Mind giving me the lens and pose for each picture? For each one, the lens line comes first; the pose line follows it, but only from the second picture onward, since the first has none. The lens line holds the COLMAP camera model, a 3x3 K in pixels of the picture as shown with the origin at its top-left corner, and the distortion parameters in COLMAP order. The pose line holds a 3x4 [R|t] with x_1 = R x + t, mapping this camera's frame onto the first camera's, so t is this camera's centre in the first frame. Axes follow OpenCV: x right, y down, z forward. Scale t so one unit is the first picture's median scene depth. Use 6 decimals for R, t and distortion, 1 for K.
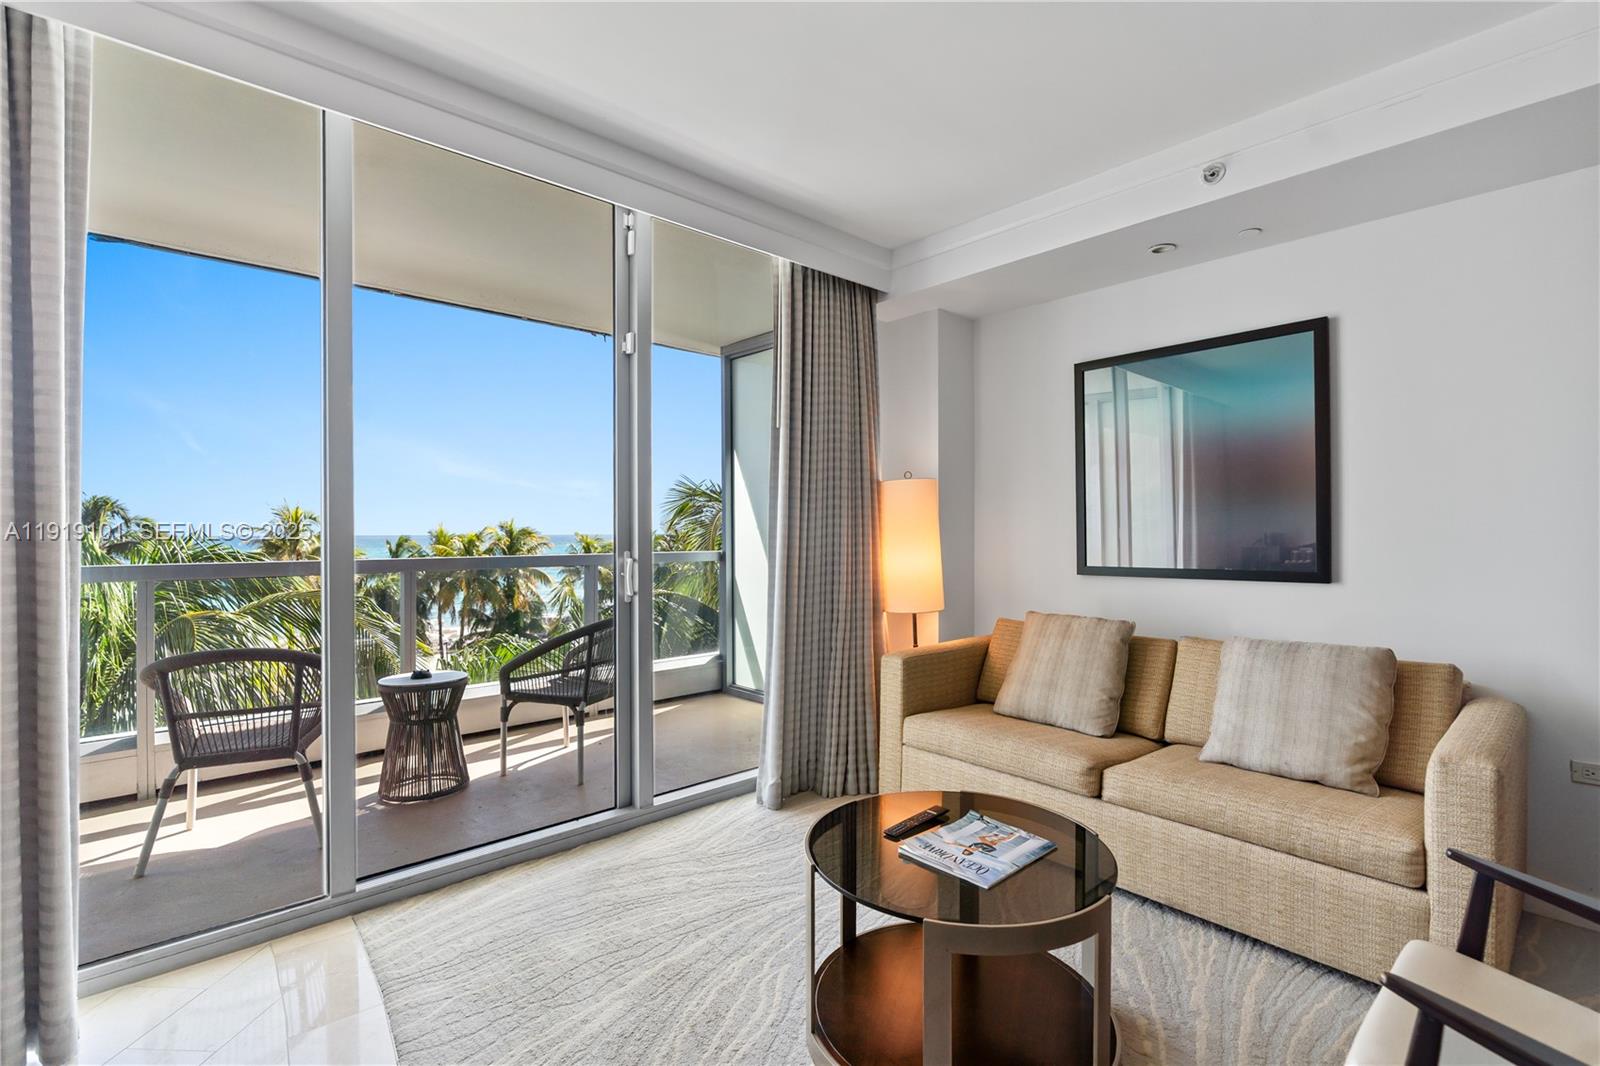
lens RADIAL K [[725.6, 0, 798.7], [0, 725.6, 539.1], [0, 0, 1]] dist [-0.008132, 0.000897]
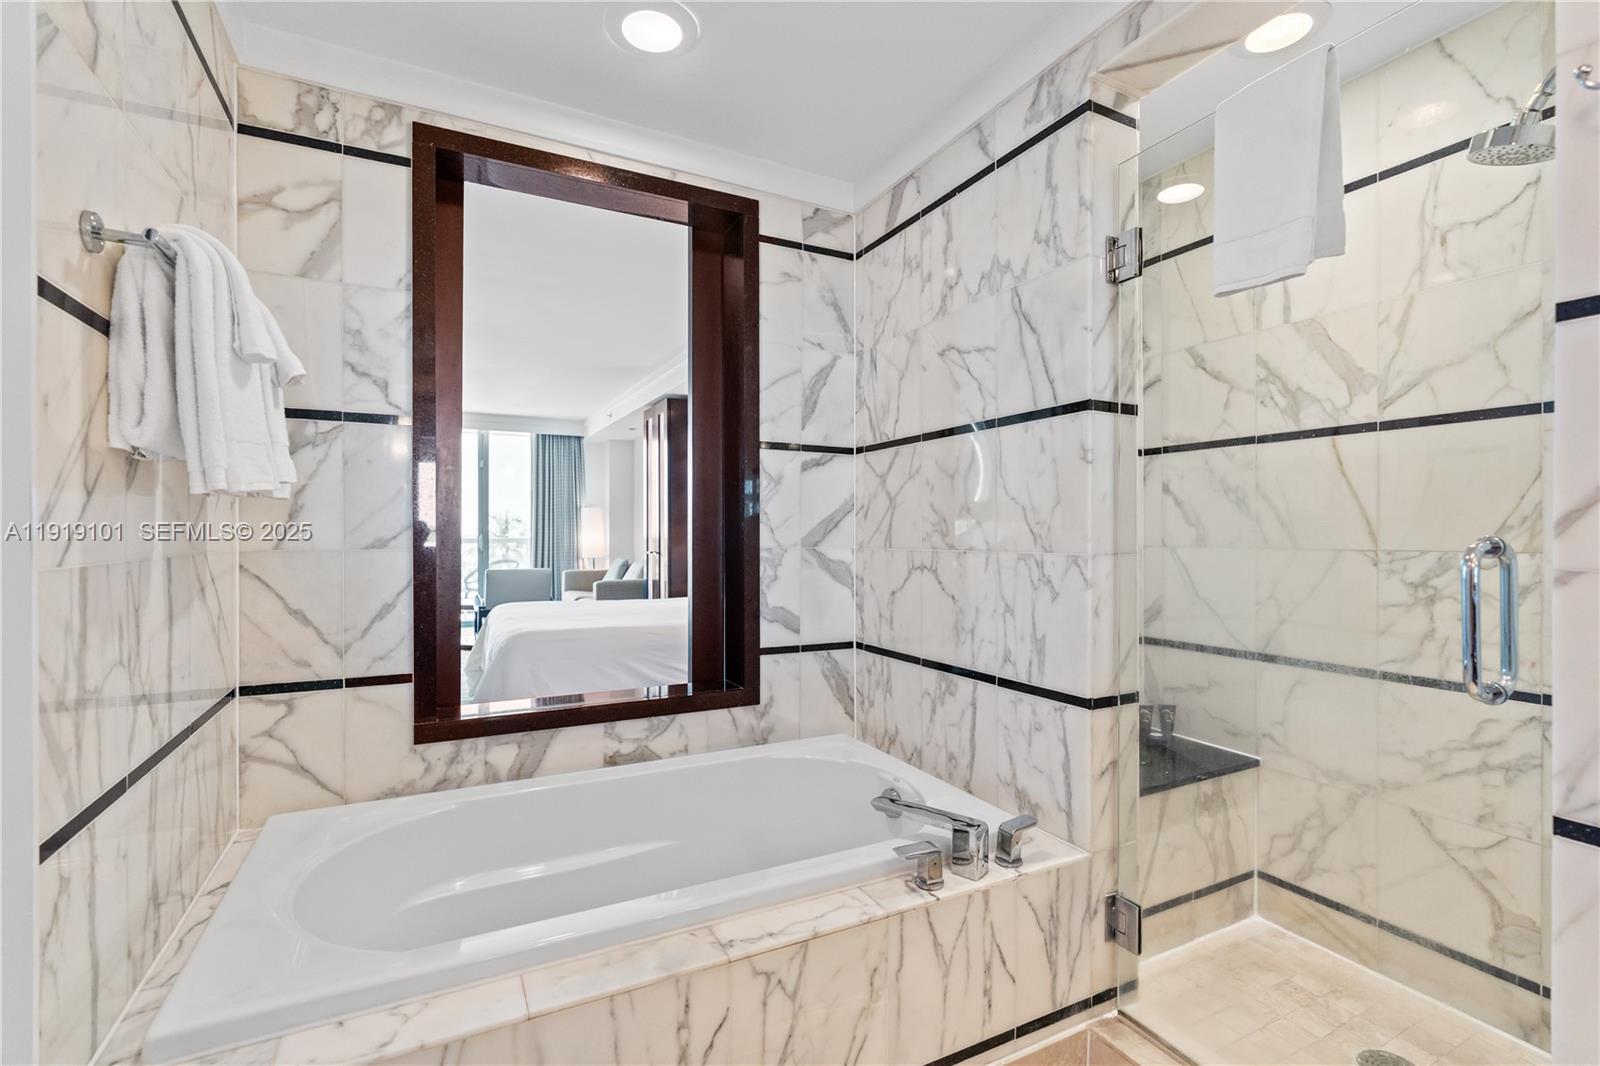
lens RADIAL K [[725.6, 0, 798.7], [0, 725.6, 539.1], [0, 0, 1]] dist [-0.008132, 0.000897]
pose [[0.966312, -0.000097, -0.257372, 1.569618], [0.000408, 0.999999, 0.001154, 0.032073], [0.257372, -0.001220, 0.966312, -1.360389]]
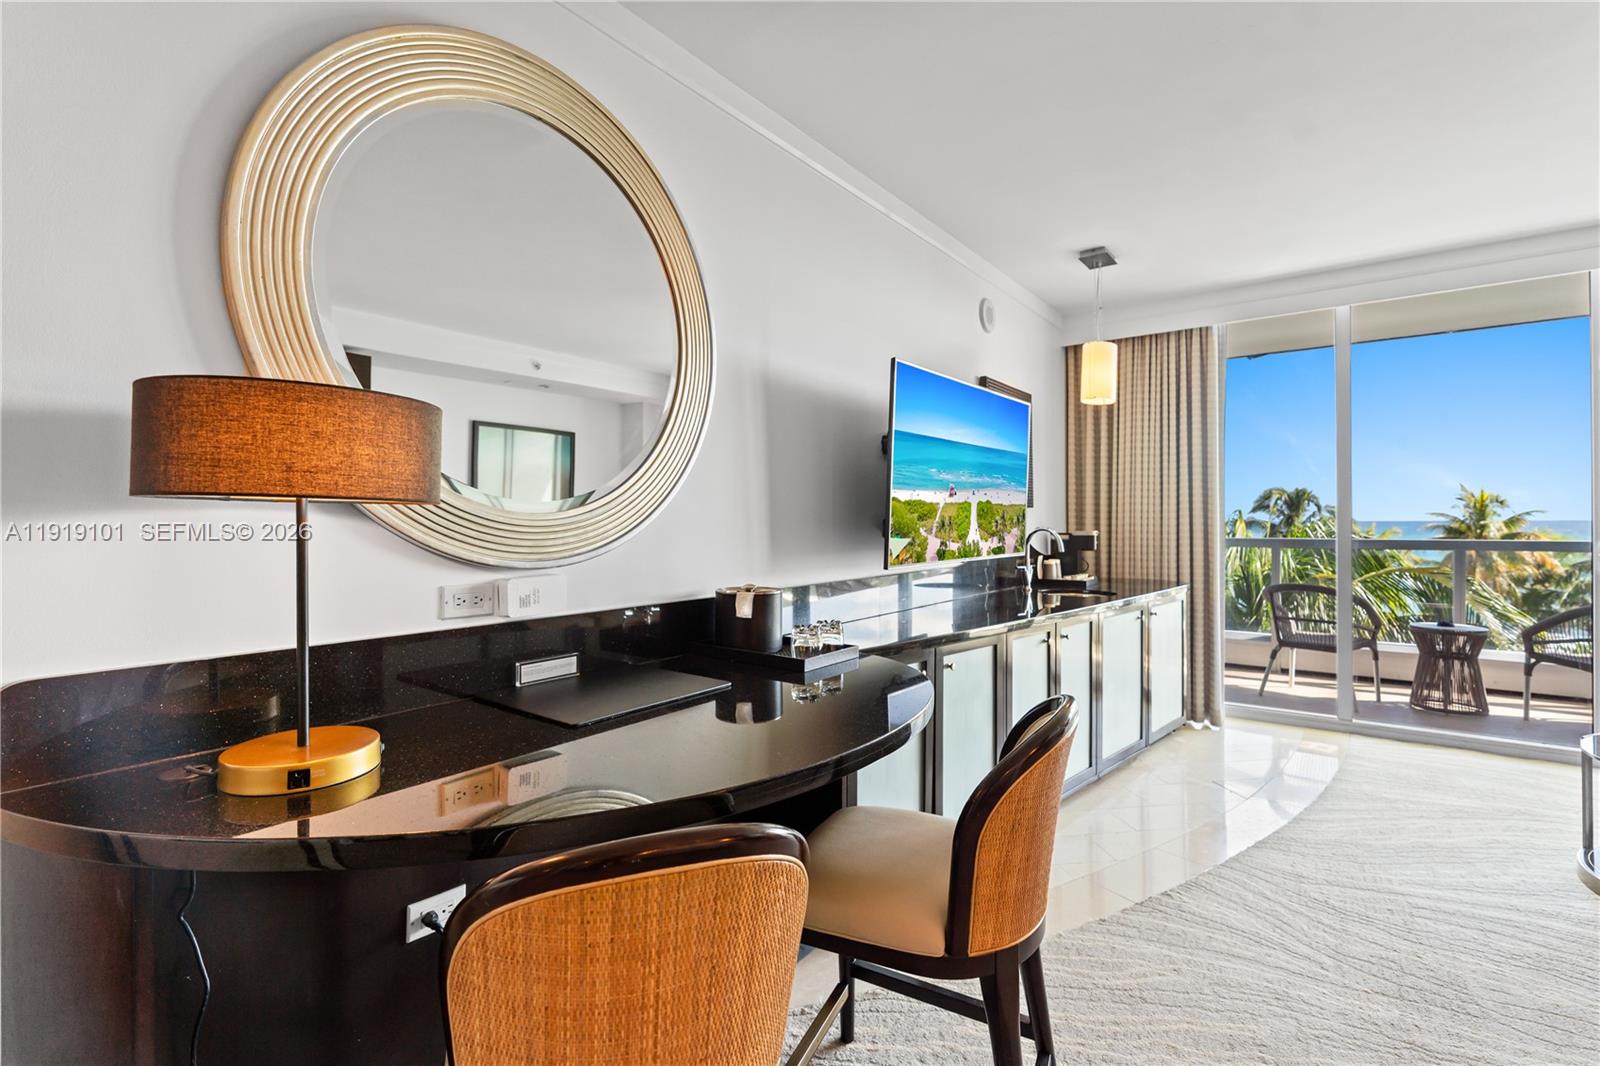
lens RADIAL K [[731.2, 0, 795.7], [0, 731.2, 524.0], [0, 0, 1]] dist [-0.004902, 0.001363]
pose [[0.186131, 0.003504, -0.982519, 0.601131], [-0.005296, 0.999983, 0.002563, 0.001576], [0.982511, 0.004726, 0.186146, -0.458634]]
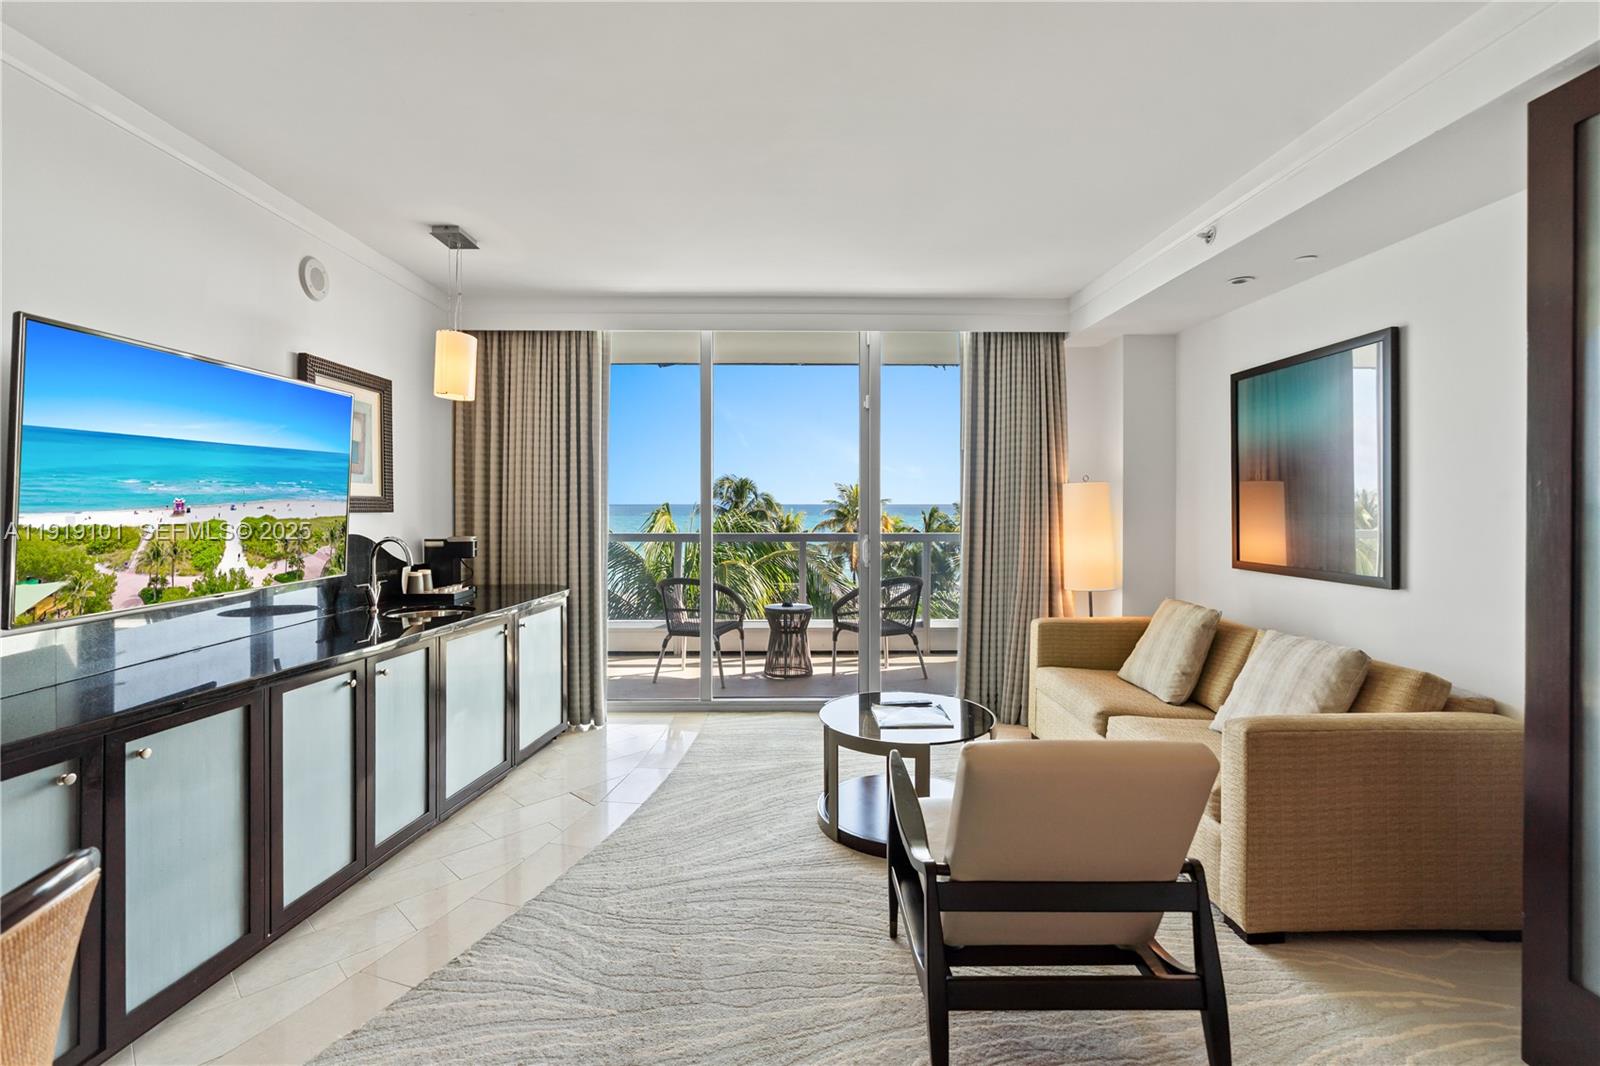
lens RADIAL K [[740.4, 0, 797.3], [0, 740.4, 517.7], [0, 0, 1]] dist [-0.000908, 0.000384]
pose [[0.752012, 0.016005, -0.658955, 0.617723], [-0.007836, 0.999852, 0.015342, -0.038273], [0.659103, -0.006374, 0.752025, -0.261455]]
